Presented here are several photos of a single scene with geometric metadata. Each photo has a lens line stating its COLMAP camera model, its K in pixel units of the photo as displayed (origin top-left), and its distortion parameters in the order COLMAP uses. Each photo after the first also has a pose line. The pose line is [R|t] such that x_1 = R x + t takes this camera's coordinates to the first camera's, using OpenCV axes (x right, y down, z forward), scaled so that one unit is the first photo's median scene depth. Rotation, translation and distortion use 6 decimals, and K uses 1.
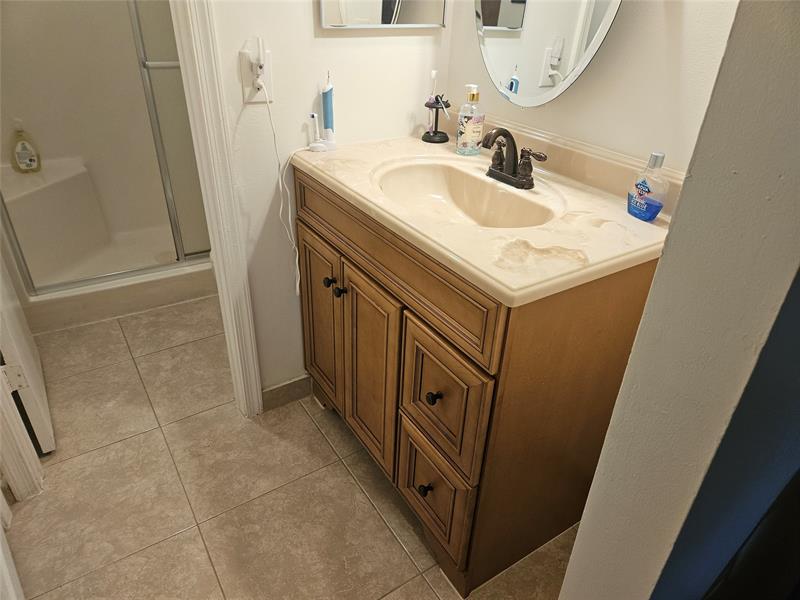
lens RADIAL K [[535.2, 0, 396.1], [0, 535.2, 299.0], [0, 0, 1]] dist [0.081715, -0.073132]
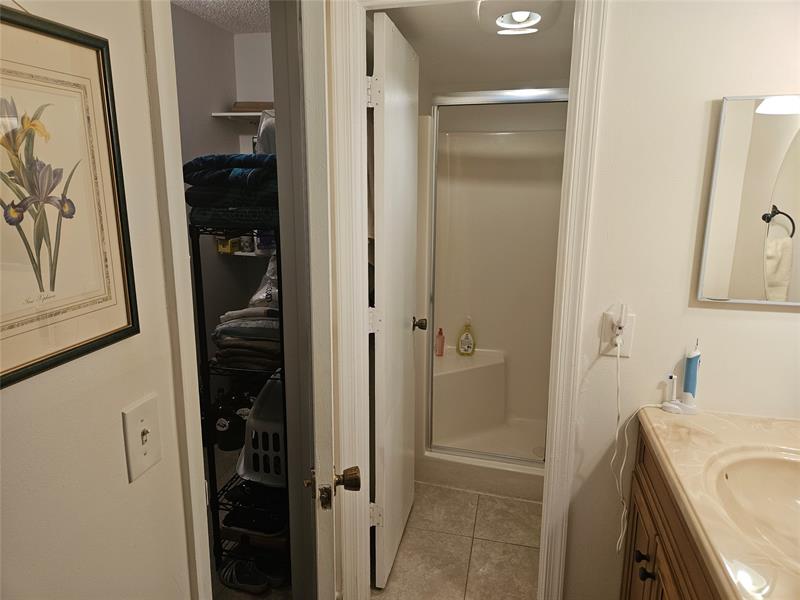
lens RADIAL K [[535.2, 0, 386.9], [0, 535.2, 299.3], [0, 0, 1]] dist [0.081715, -0.073132]
pose [[0.679419, 0.123981, -0.723200, 0.187225], [-0.351664, 0.920069, -0.172644, -0.117315], [0.643989, 0.371621, 0.668712, -0.035719]]
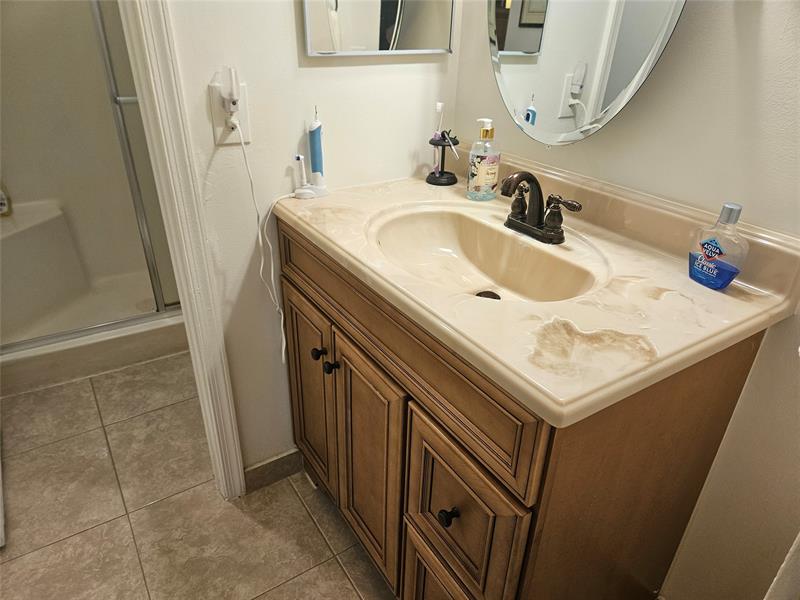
lens RADIAL K [[535.2, 0, 389.7], [0, 535.2, 312.0], [0, 0, 1]] dist [0.081715, -0.073132]
pose [[0.999841, -0.010396, -0.014456, -0.000313], [0.010056, 0.999675, -0.023420, -0.074160], [0.014695, 0.023270, 0.999621, 0.156526]]
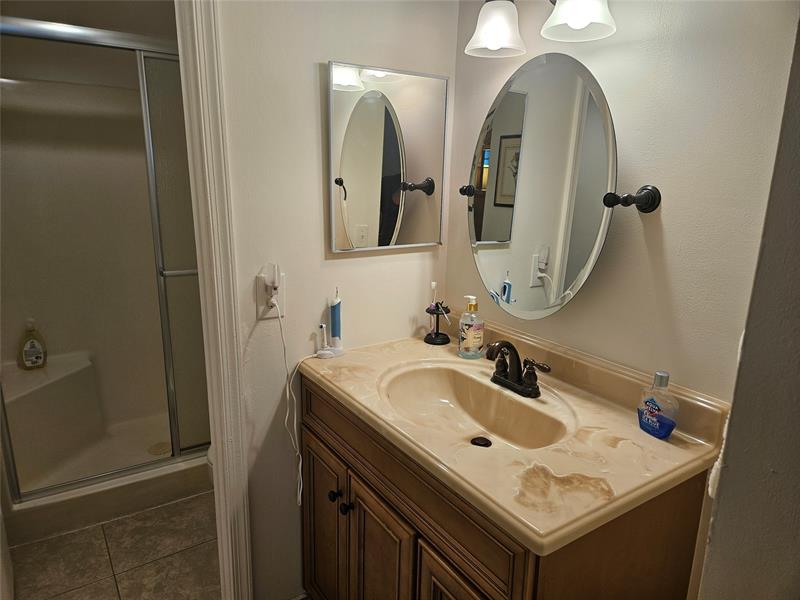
lens RADIAL K [[535.2, 0, 392.0], [0, 535.2, 304.6], [0, 0, 1]] dist [0.081715, -0.073132]
pose [[0.999765, -0.019417, 0.009595, -0.025324], [0.021322, 0.960132, -0.278733, -0.085405], [-0.003800, 0.278872, 0.960321, -0.012861]]
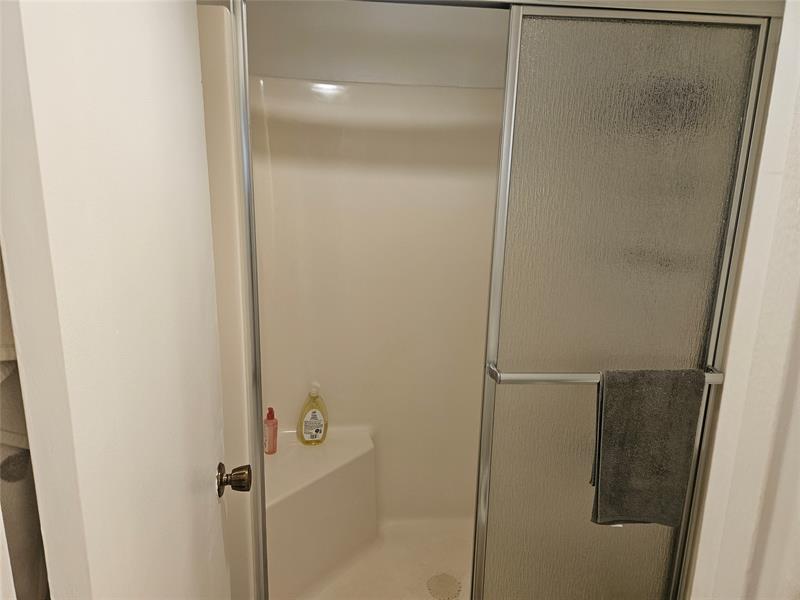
lens RADIAL K [[535.2, 0, 378.2], [0, 535.2, 291.9], [0, 0, 1]] dist [0.081715, -0.073132]
pose [[0.882014, 0.082544, -0.463937, -0.399061], [-0.223502, 0.940031, -0.257659, -0.444826], [0.414847, 0.330950, 0.847569, 0.498912]]
